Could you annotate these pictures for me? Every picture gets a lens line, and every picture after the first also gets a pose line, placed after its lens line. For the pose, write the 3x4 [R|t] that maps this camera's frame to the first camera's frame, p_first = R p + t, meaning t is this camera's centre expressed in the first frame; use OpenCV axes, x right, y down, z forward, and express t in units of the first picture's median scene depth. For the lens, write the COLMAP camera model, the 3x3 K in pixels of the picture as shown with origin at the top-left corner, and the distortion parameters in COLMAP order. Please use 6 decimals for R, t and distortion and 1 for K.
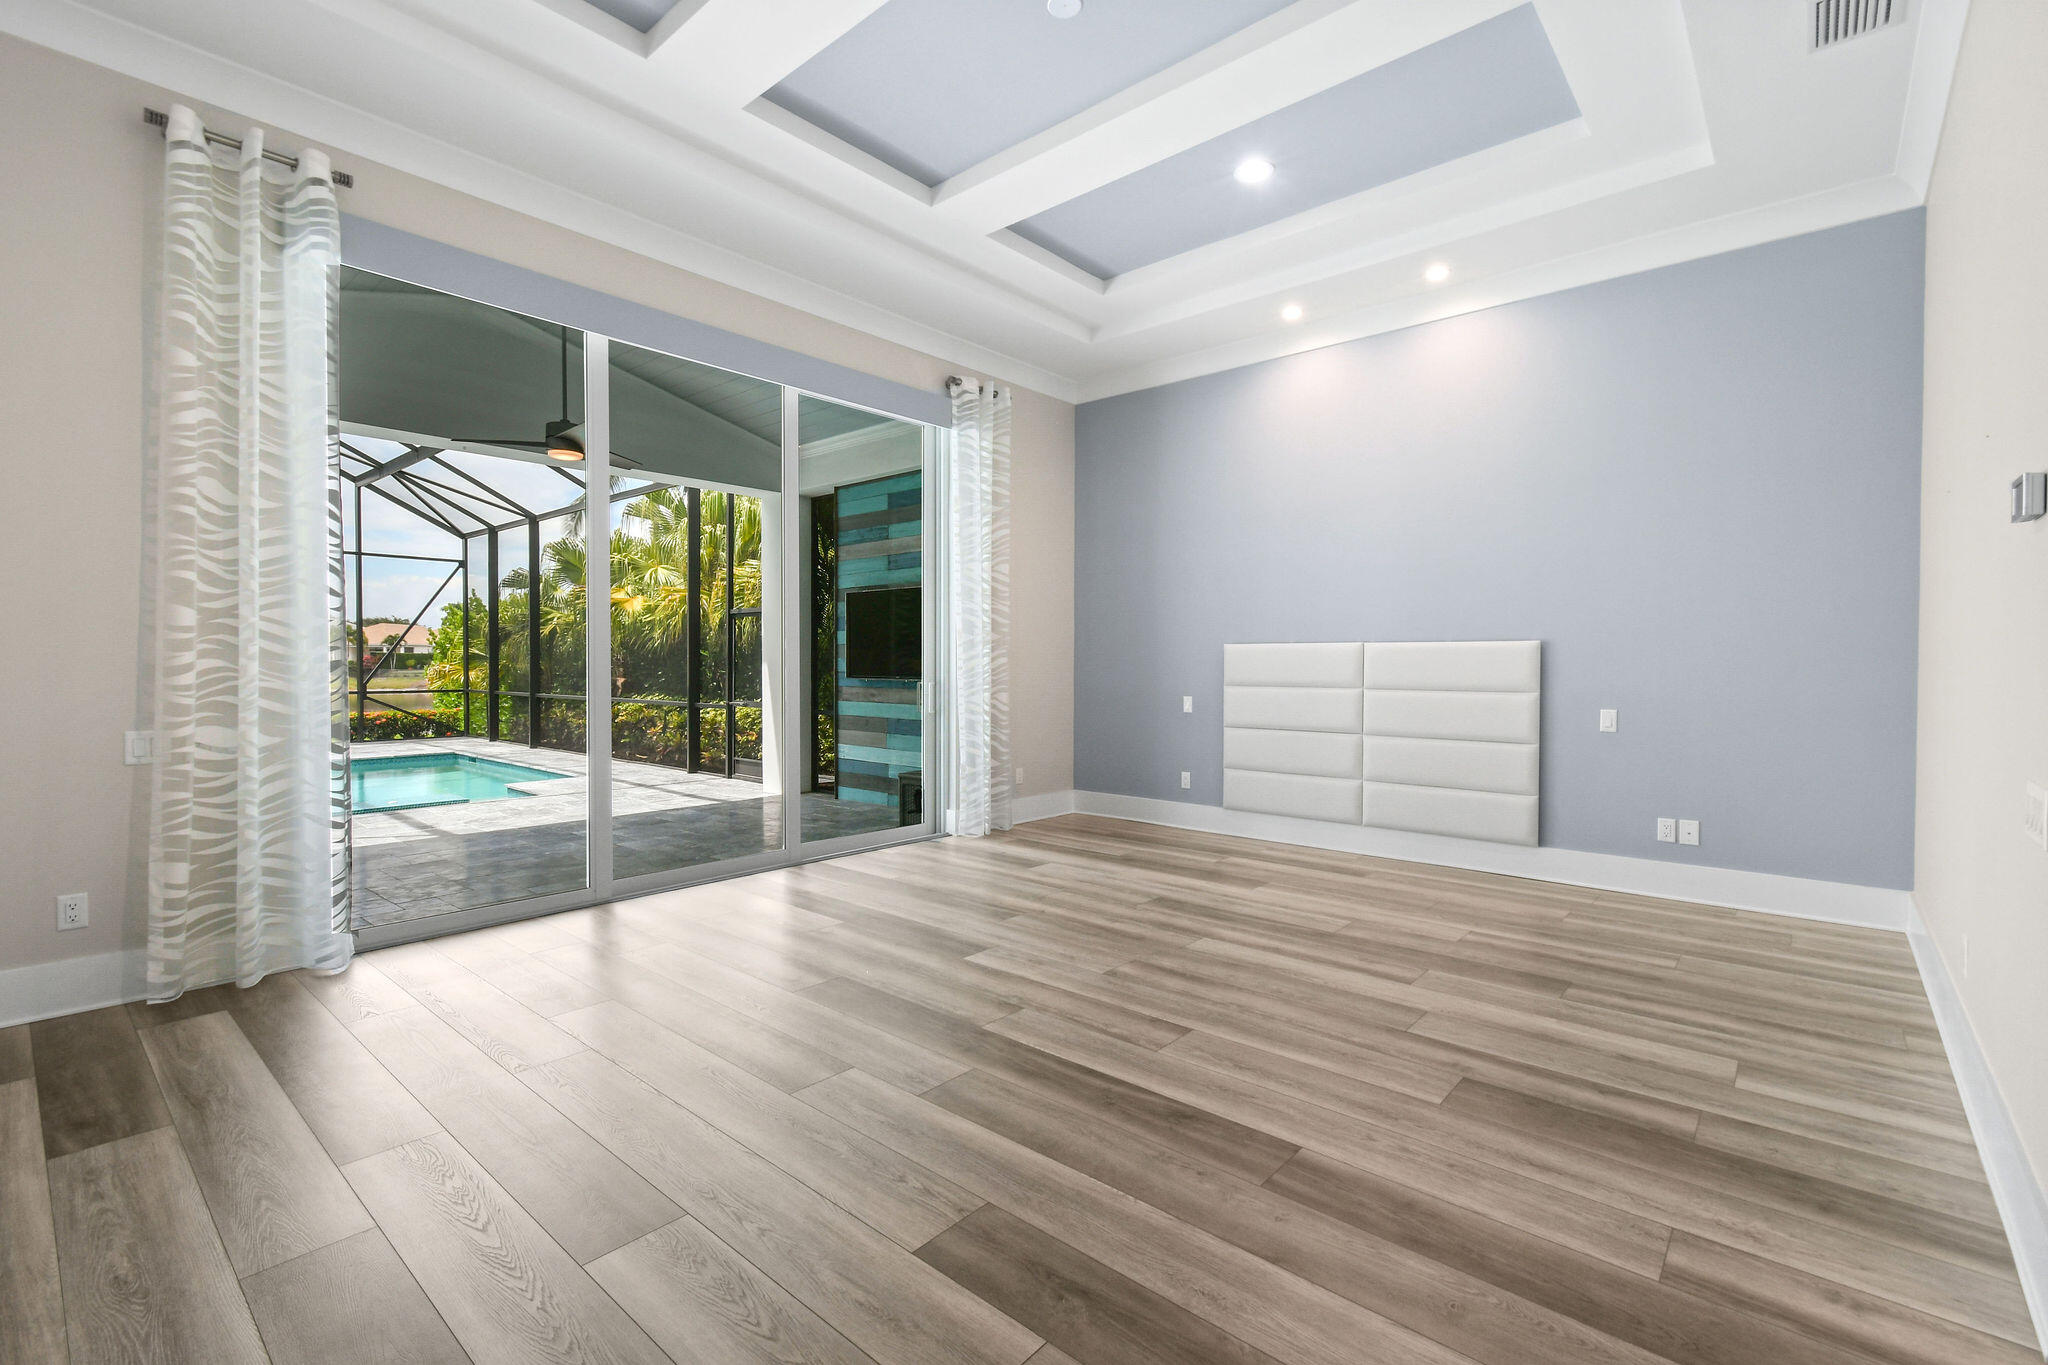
lens RADIAL K [[912.4, 0, 1032.3], [0, 912.4, 673.0], [0, 0, 1]] dist [0.008155, -0.001429]
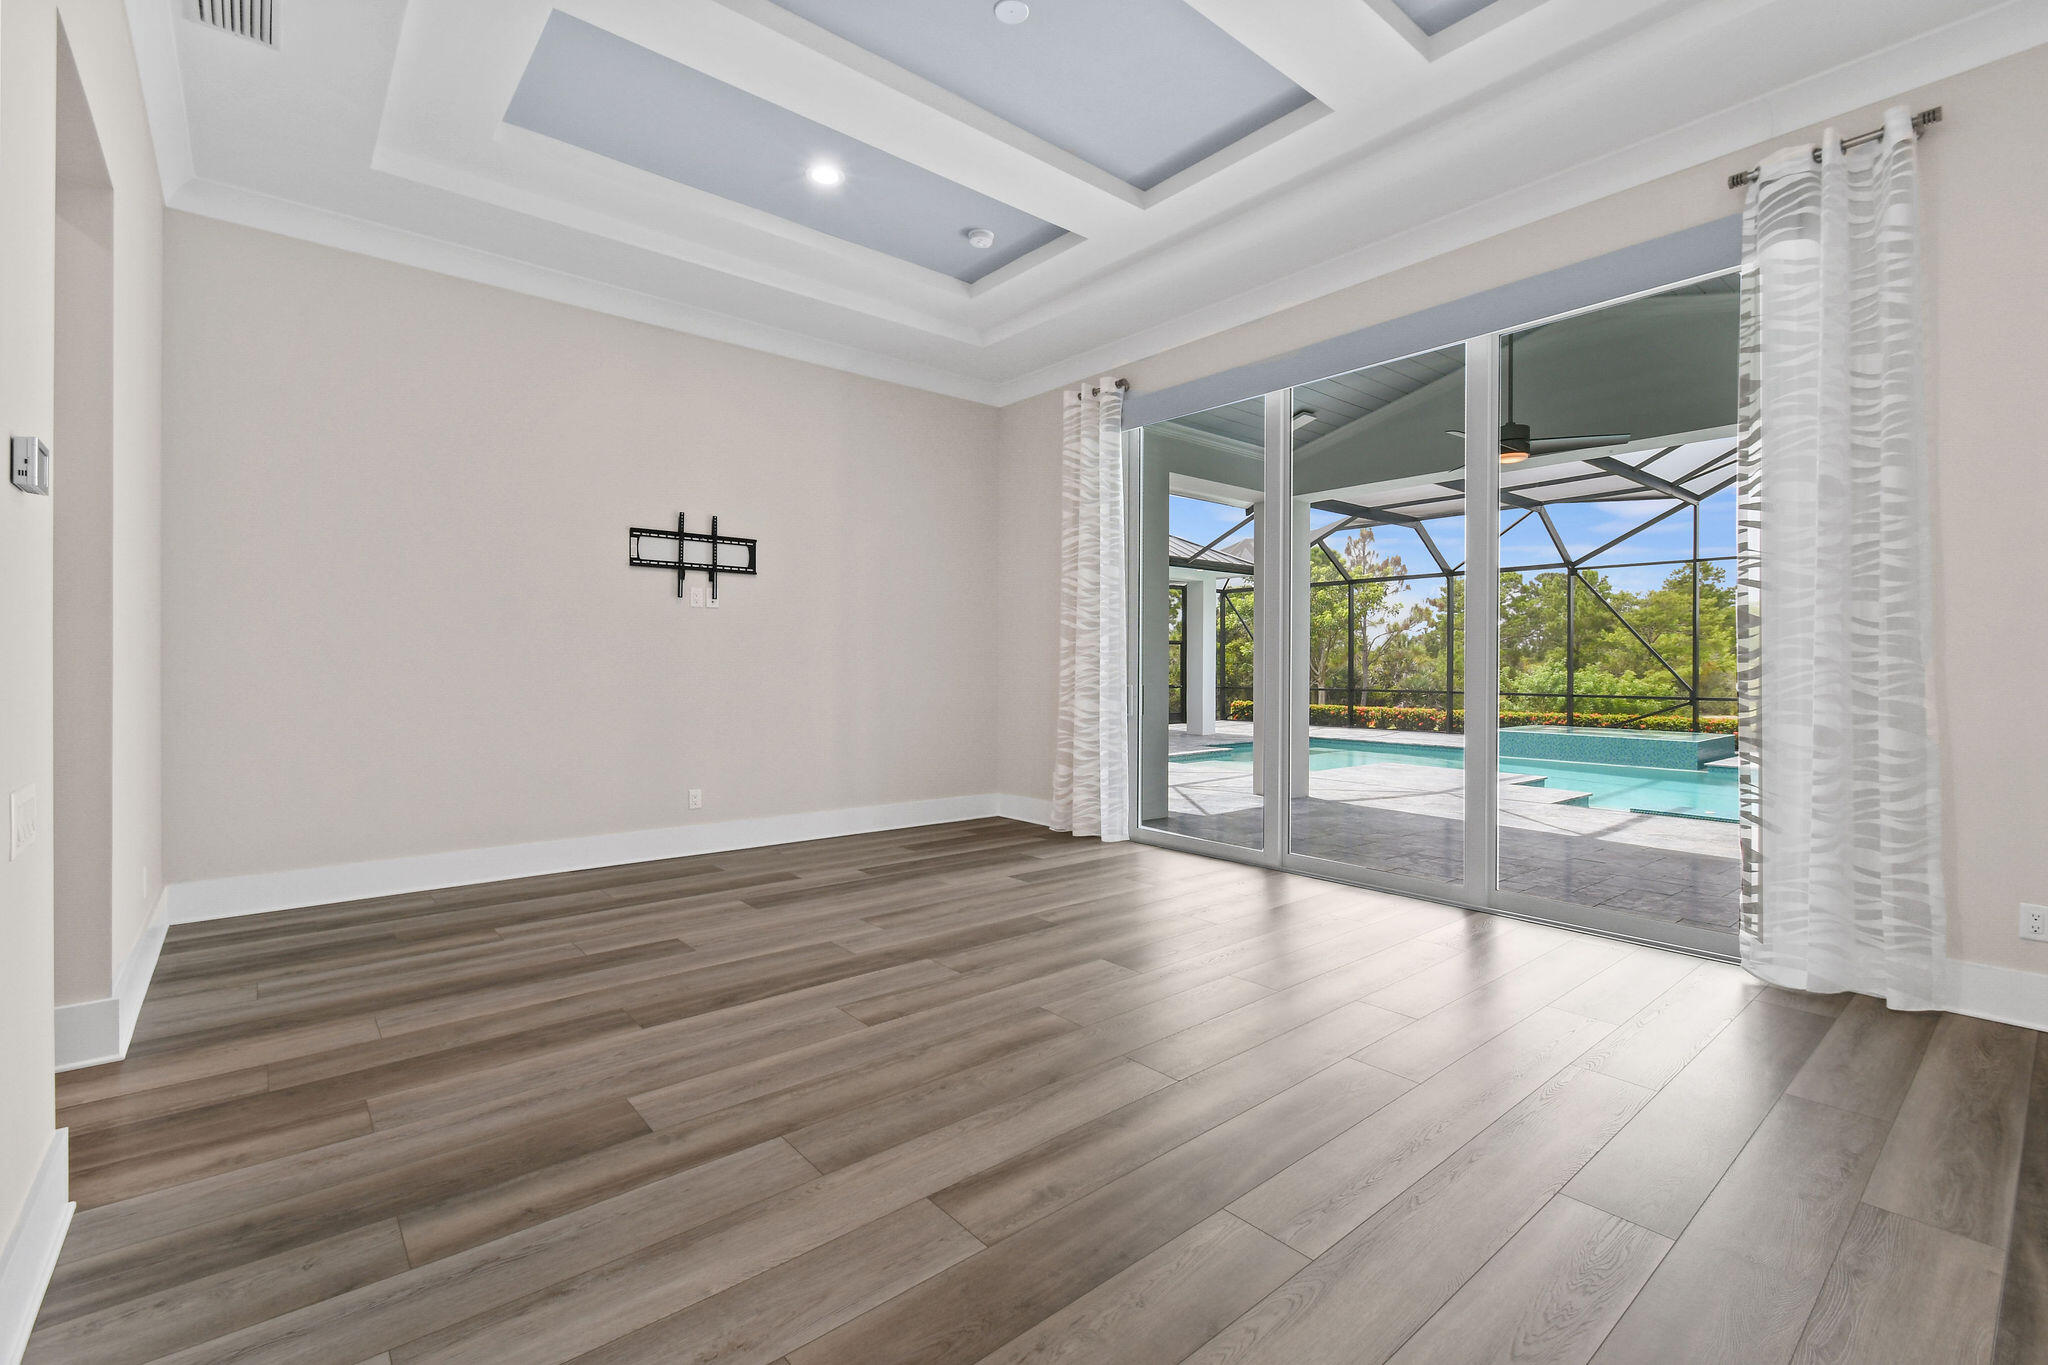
lens RADIAL K [[912.4, 0, 1035.5], [0, 912.4, 674.9], [0, 0, 1]] dist [0.008155, -0.001429]
pose [[-0.154597, 0.009401, -0.987933, 1.227046], [-0.016210, 0.999796, 0.012050, -0.015138], [0.987845, 0.017877, -0.154413, 1.428007]]
